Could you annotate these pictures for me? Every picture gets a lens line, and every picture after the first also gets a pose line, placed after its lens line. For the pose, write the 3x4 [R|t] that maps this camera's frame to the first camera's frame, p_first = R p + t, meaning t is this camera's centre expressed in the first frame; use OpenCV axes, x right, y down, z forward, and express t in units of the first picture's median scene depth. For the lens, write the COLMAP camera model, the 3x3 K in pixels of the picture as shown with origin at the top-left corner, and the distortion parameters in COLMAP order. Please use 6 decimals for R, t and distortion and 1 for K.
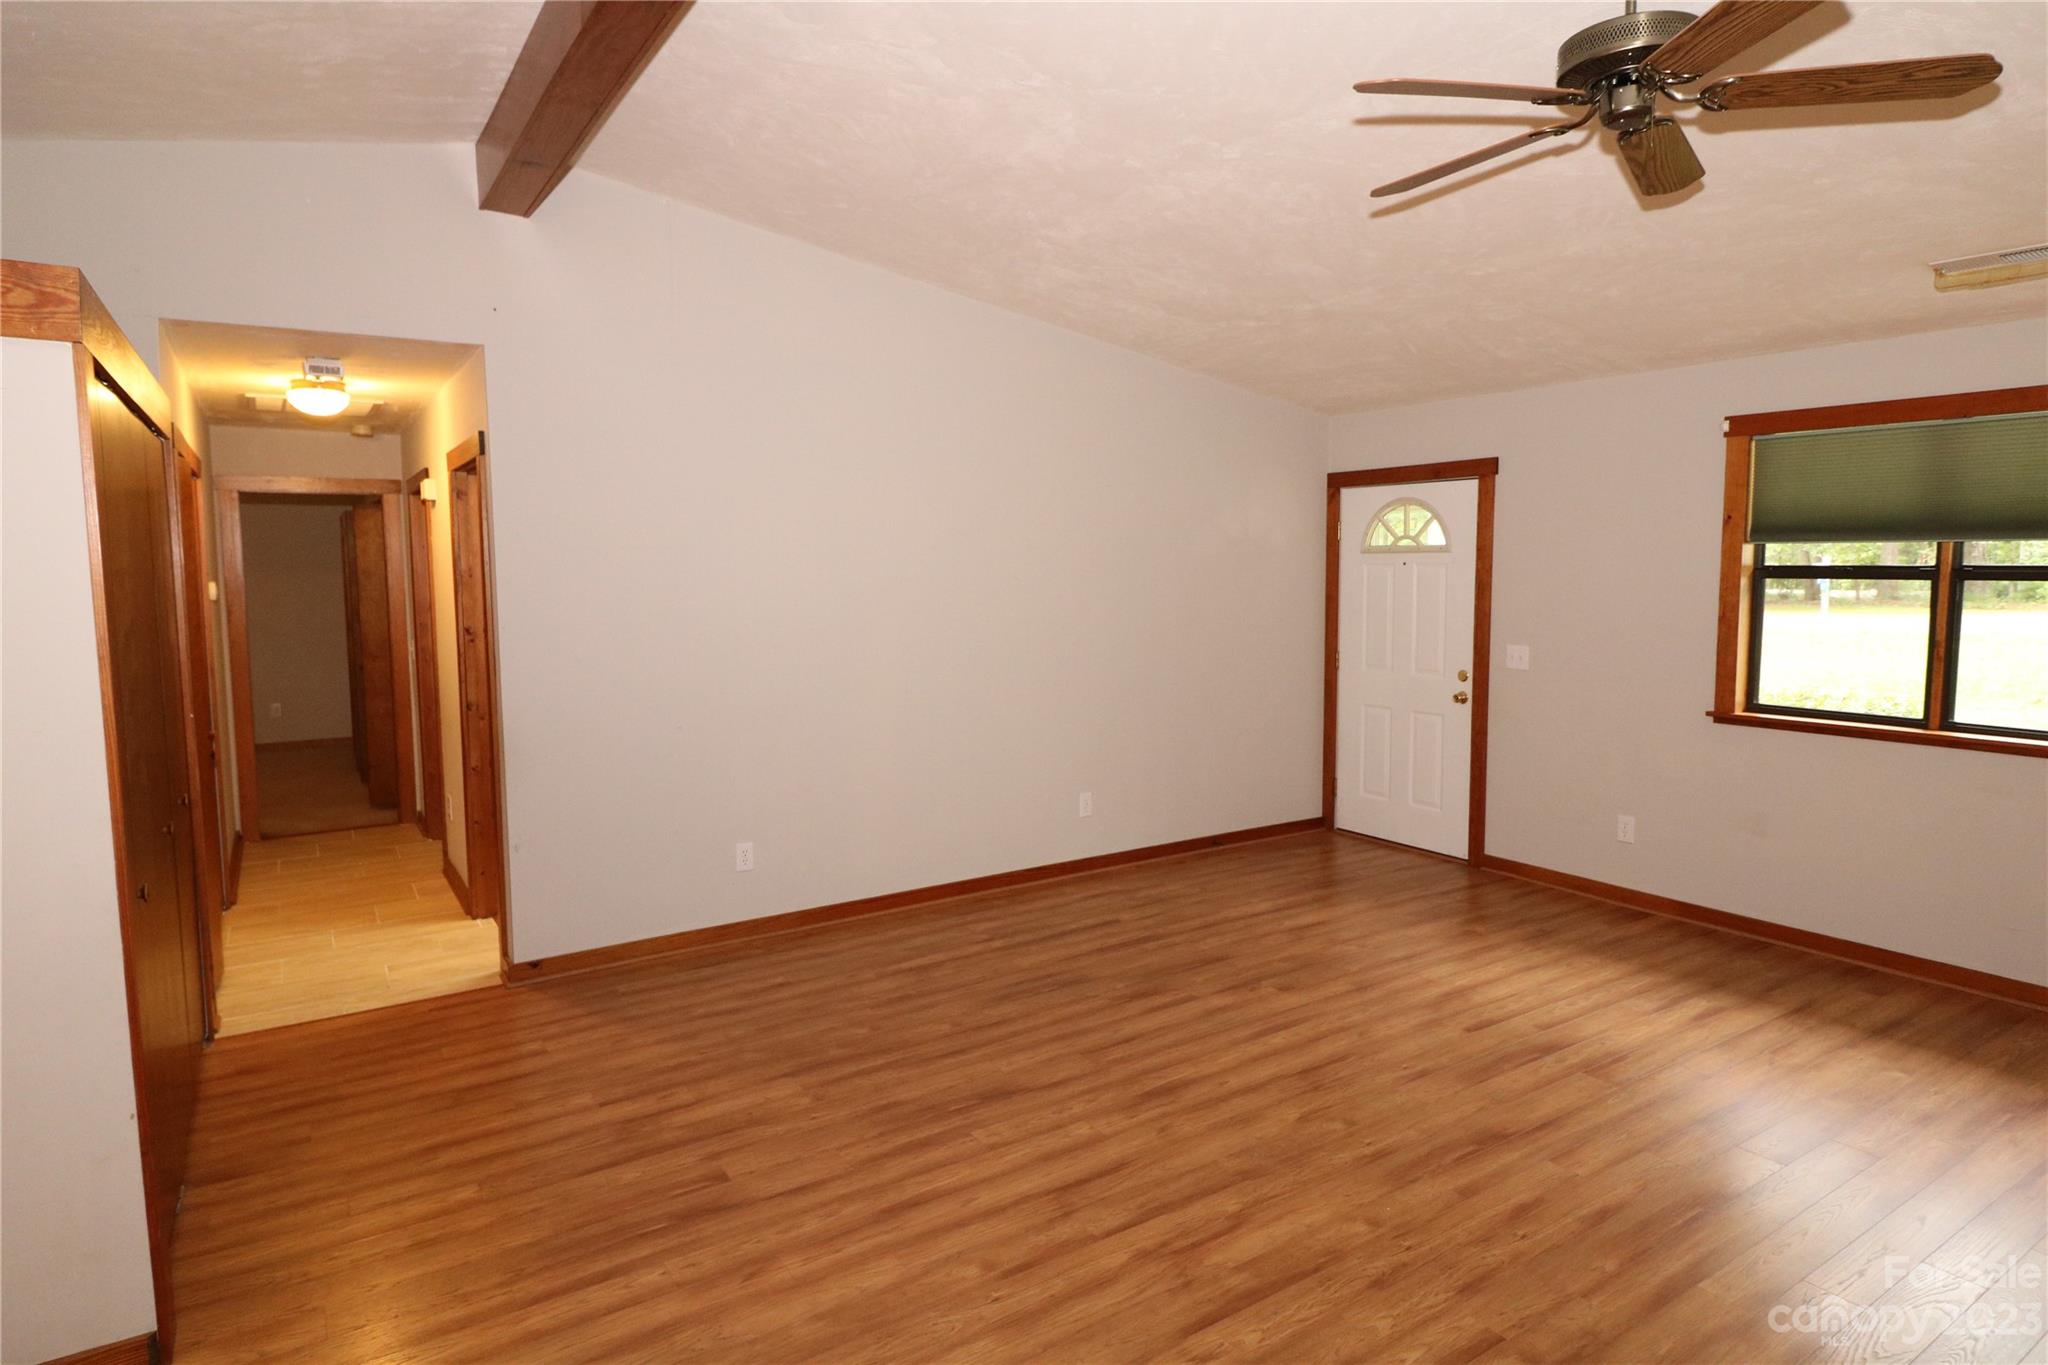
lens RADIAL K [[1146.2, 0, 1022.0], [0, 1146.2, 659.6], [0, 0, 1]] dist [0.009212, -0.015368]
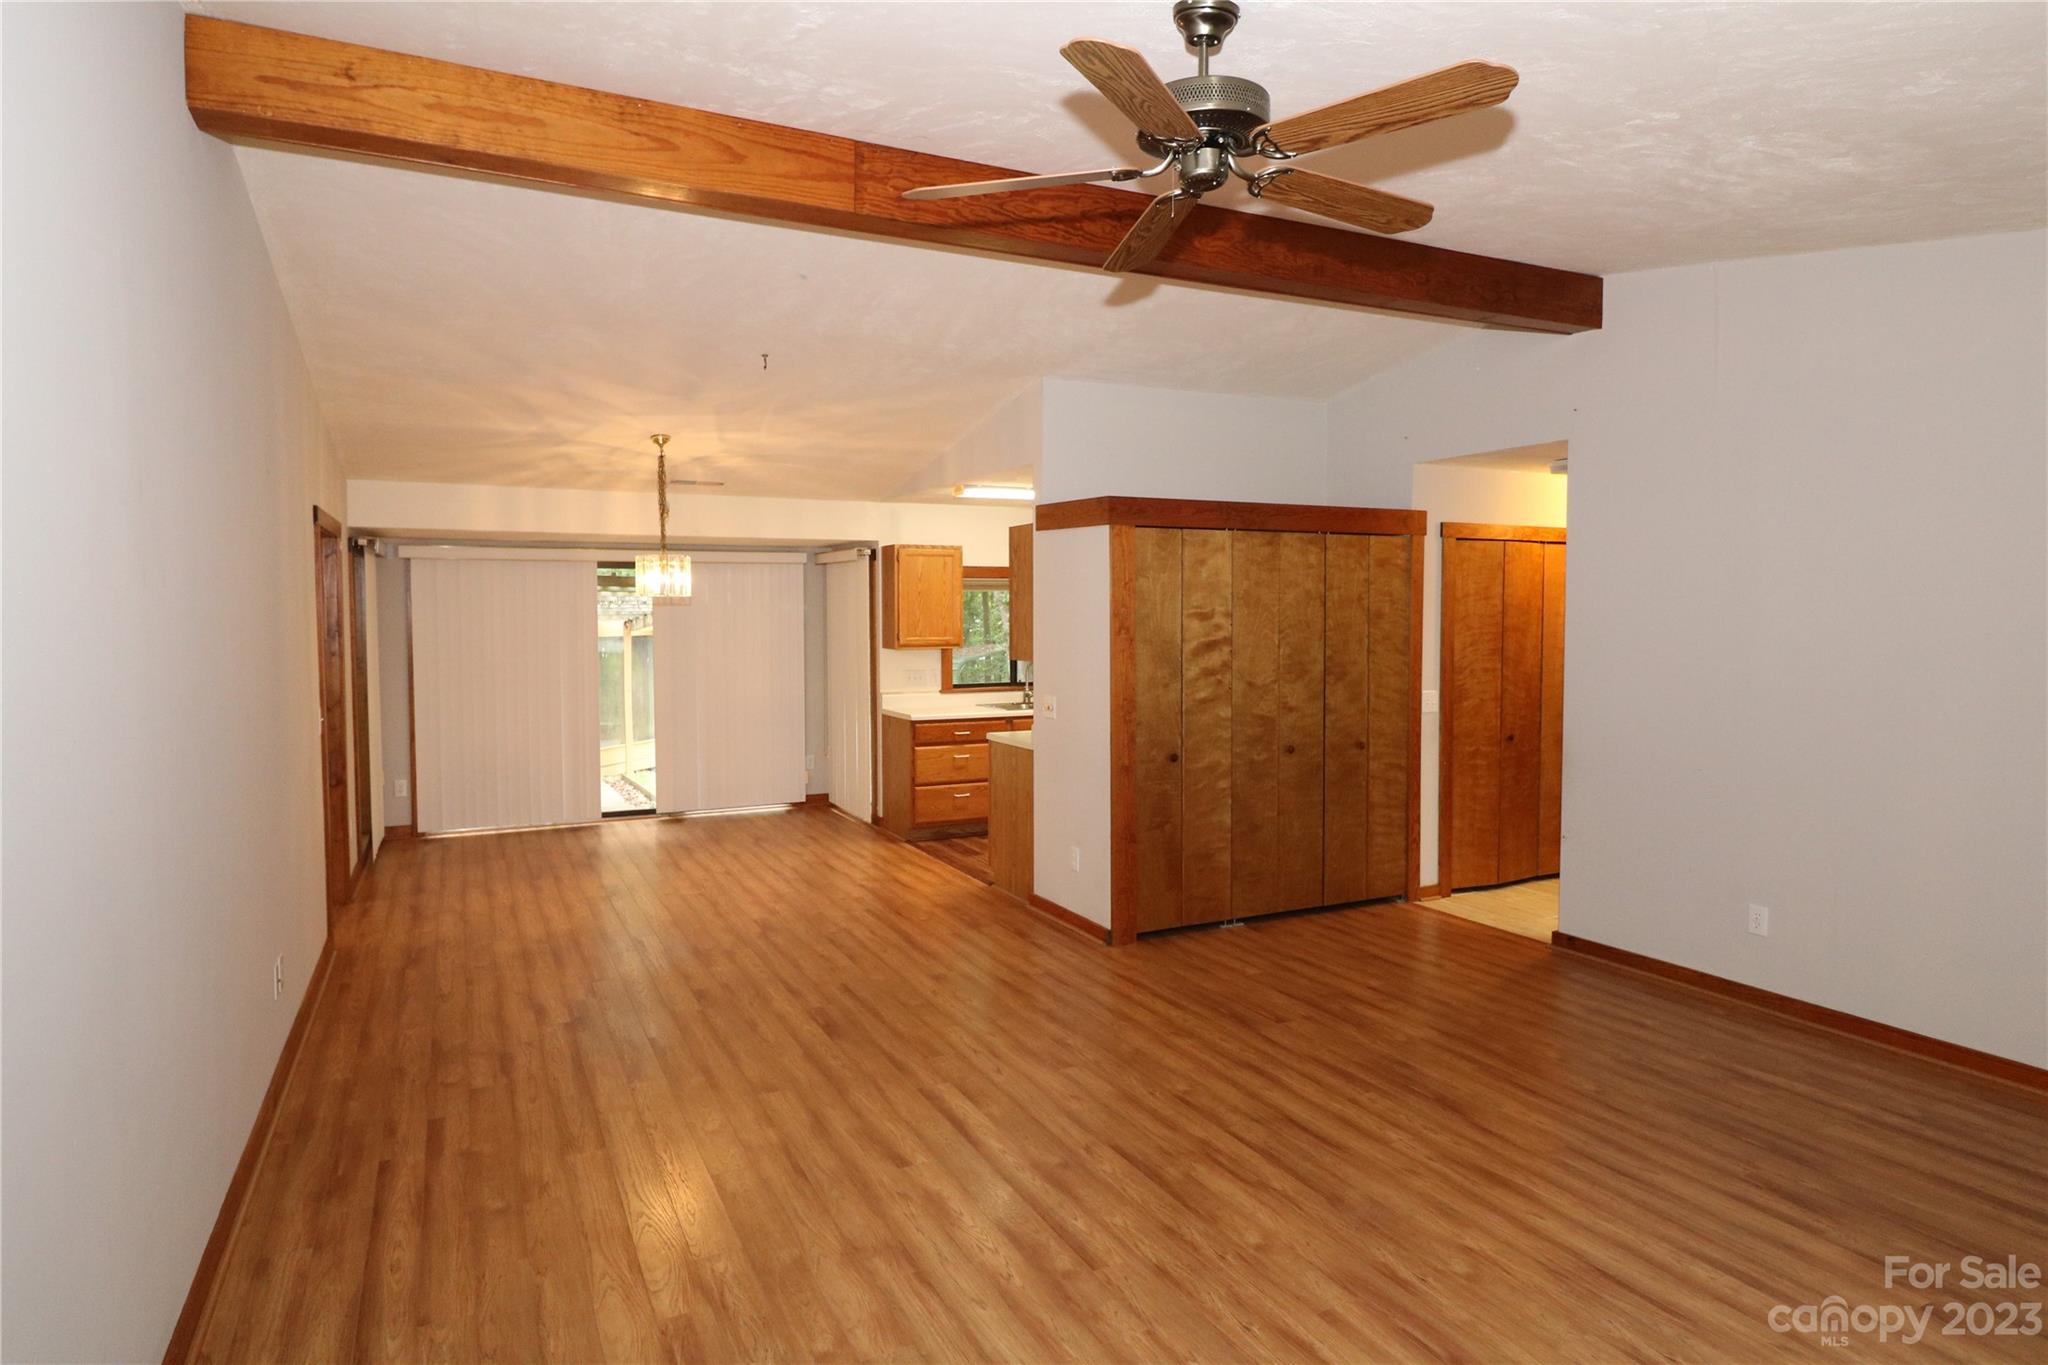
lens RADIAL K [[1146.2, 0, 1022.0], [0, 1146.2, 659.6], [0, 0, 1]] dist [0.009212, -0.015368]
pose [[-0.116386, 0.048954, -0.991997, 0.956234], [-0.081731, 0.994925, 0.058687, -0.061310], [0.989835, 0.087908, -0.111795, 0.607705]]
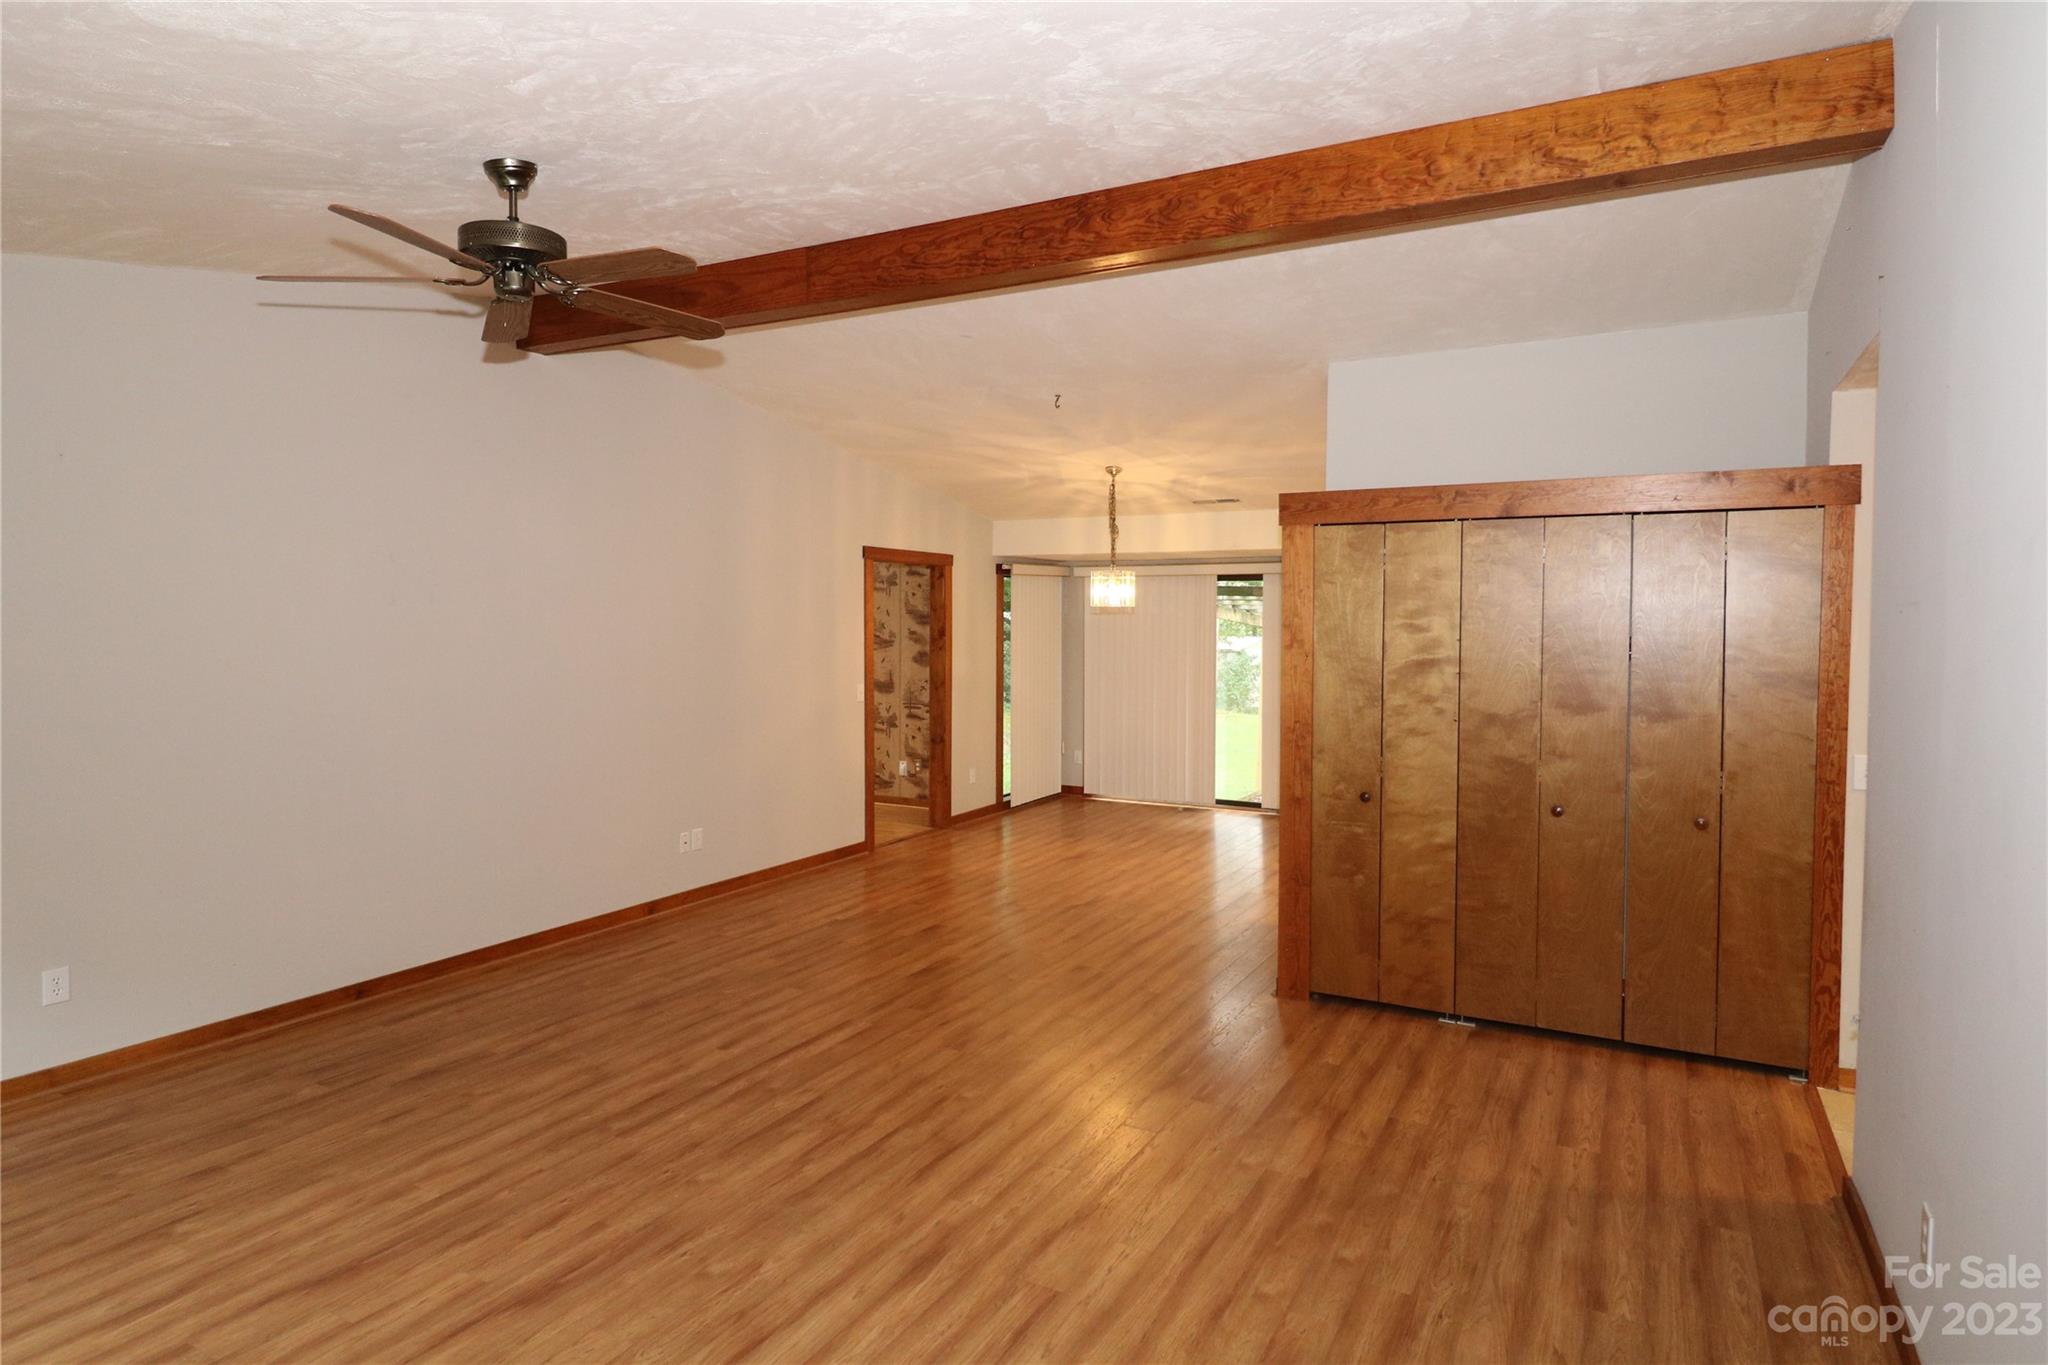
lens RADIAL K [[1146.2, 0, 1022.0], [0, 1146.2, 659.6], [0, 0, 1]] dist [0.009212, -0.015368]
pose [[-0.880279, 0.021636, -0.473964, 0.396160], [-0.037099, 0.992762, 0.114223, -0.138183], [0.473004, 0.118132, -0.873105, 1.518799]]
